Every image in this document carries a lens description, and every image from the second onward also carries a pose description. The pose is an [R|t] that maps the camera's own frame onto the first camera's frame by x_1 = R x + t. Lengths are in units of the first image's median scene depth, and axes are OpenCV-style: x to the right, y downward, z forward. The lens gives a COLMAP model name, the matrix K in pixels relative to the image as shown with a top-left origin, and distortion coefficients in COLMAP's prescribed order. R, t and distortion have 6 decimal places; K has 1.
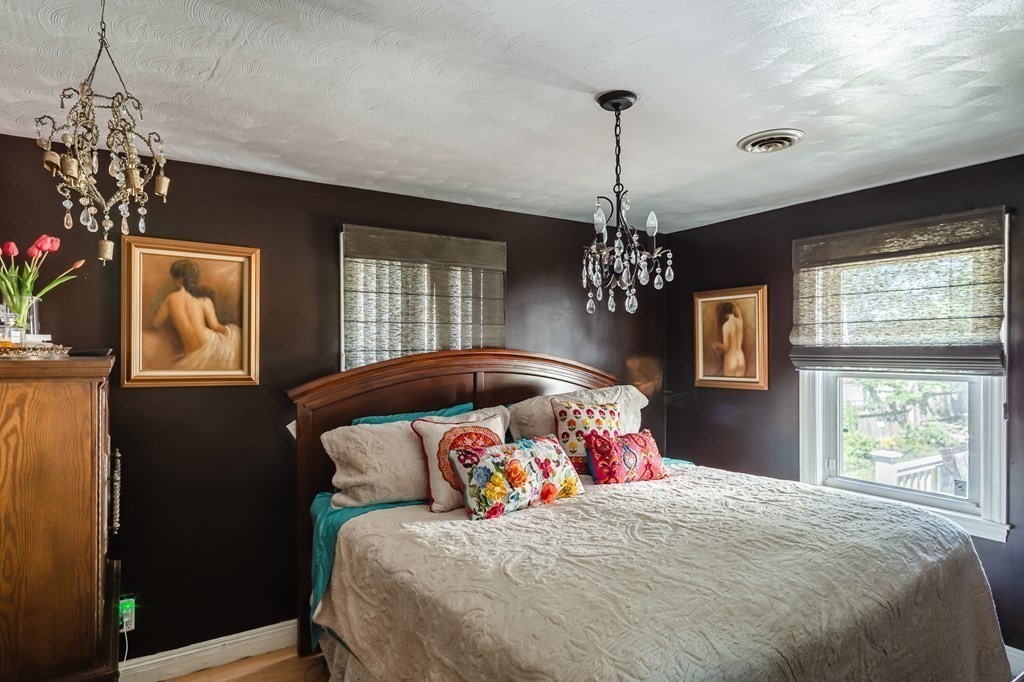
lens RADIAL K [[582.1, 0, 508.7], [0, 582.1, 345.6], [0, 0, 1]] dist [0.004751, -0.002640]
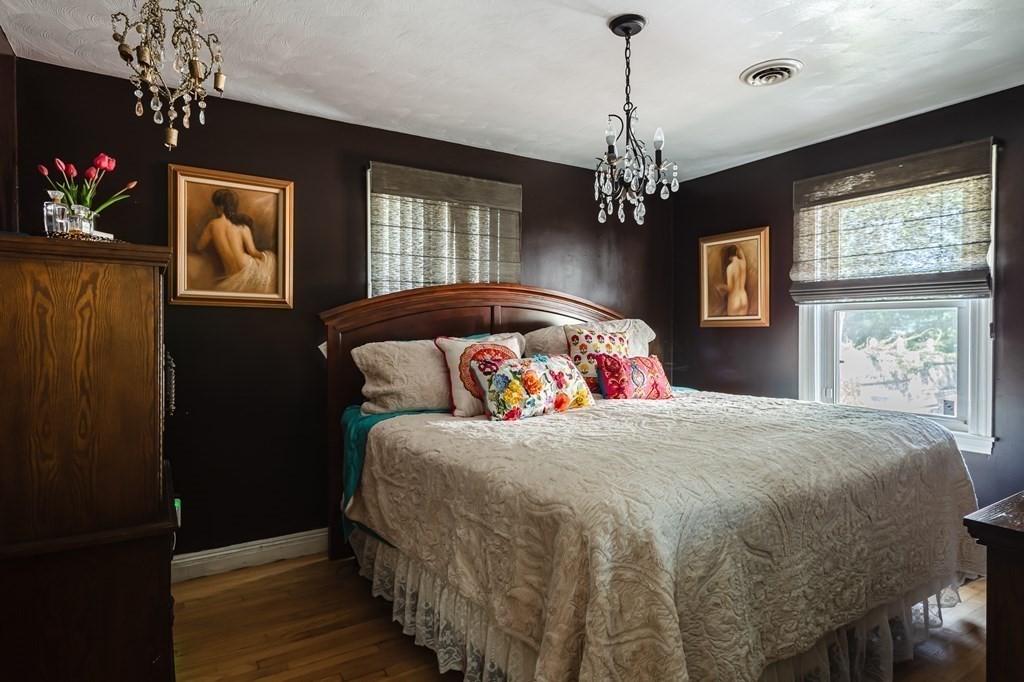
lens RADIAL K [[572.5, 0, 512.0], [0, 572.5, 341.0], [0, 0, 1]] dist [0.002015, -0.000515]
pose [[0.999919, 0.002694, -0.012423, -0.011290], [-0.002597, 0.999966, 0.007780, 0.132698], [0.012443, -0.007747, 0.999893, -0.060759]]
